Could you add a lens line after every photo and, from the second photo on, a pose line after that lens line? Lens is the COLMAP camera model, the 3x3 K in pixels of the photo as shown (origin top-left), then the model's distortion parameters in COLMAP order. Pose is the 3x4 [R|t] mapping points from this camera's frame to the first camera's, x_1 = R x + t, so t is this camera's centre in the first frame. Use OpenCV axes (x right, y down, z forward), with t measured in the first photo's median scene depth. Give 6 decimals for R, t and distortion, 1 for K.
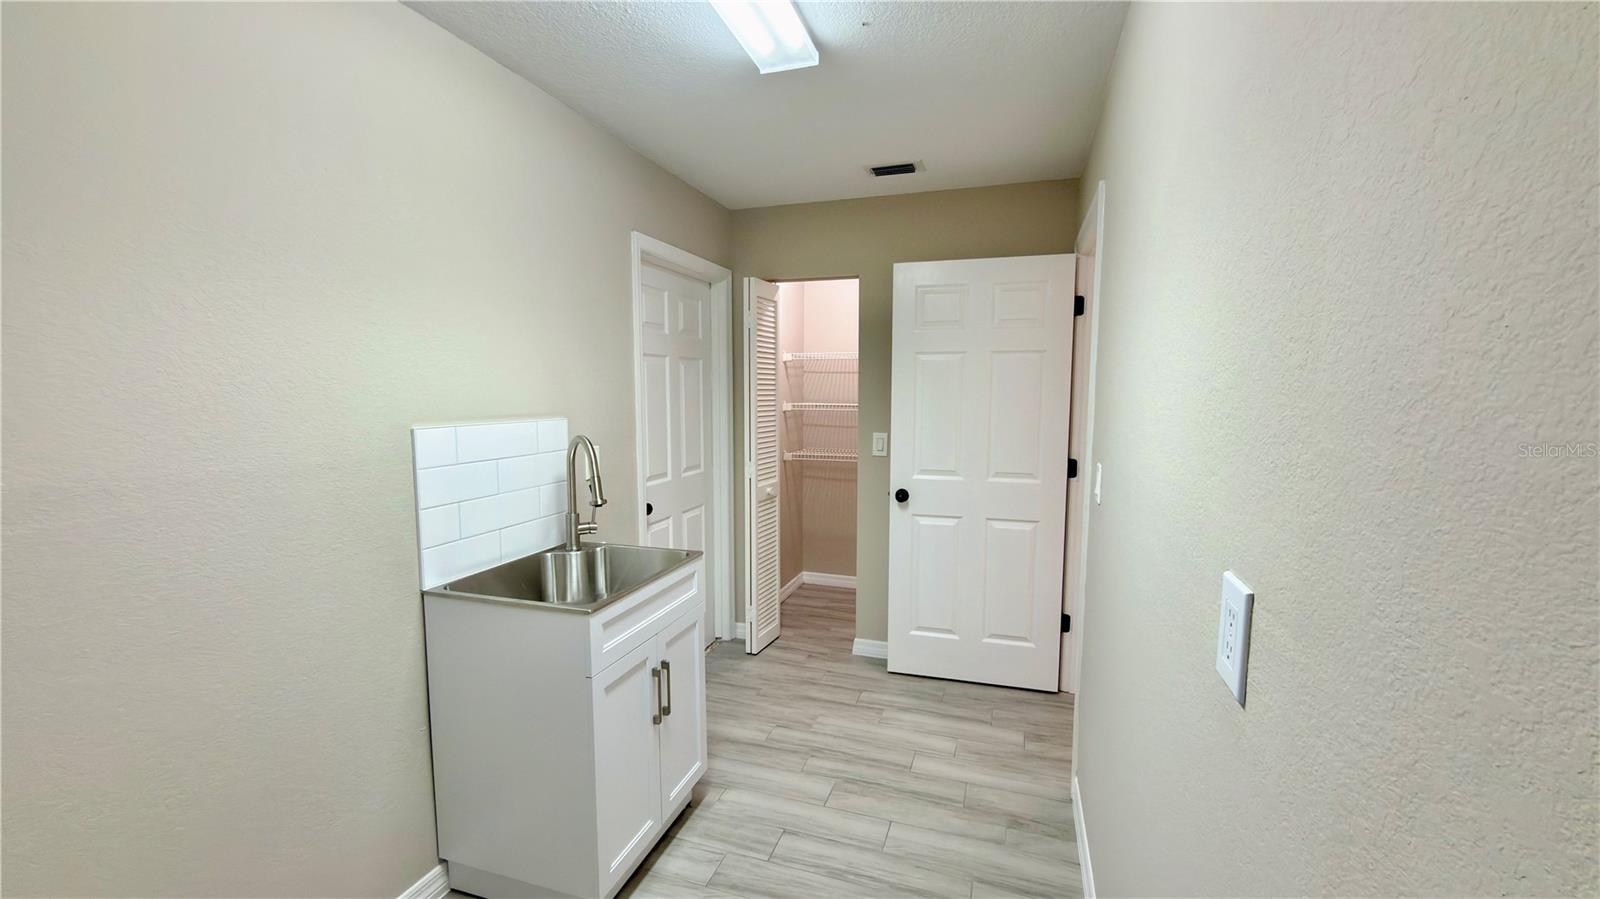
lens RADIAL K [[637.0, 0, 800.0], [0, 637.0, 449.5], [0, 0, 1]] dist [0.001223, -0.000303]
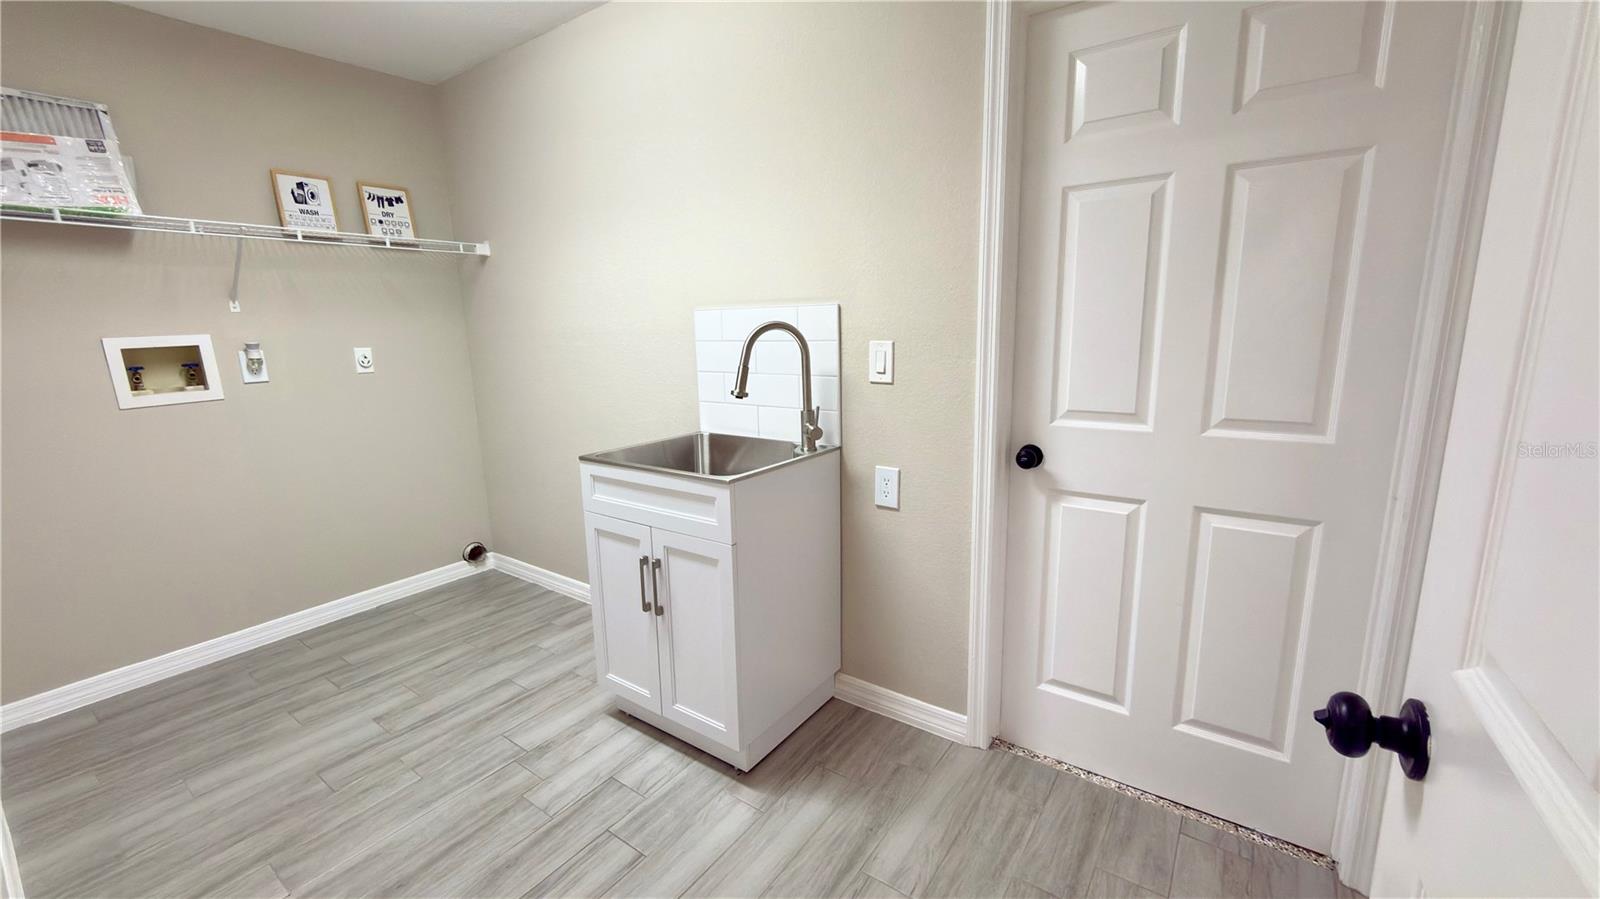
lens RADIAL K [[637.0, 0, 800.0], [0, 637.0, 449.5], [0, 0, 1]] dist [0.001223, -0.000303]
pose [[-0.296745, 0.189935, -0.935878, 0.588516], [-0.062914, 0.974003, 0.217621, -0.050767], [0.952882, 0.123458, -0.277081, 1.454470]]
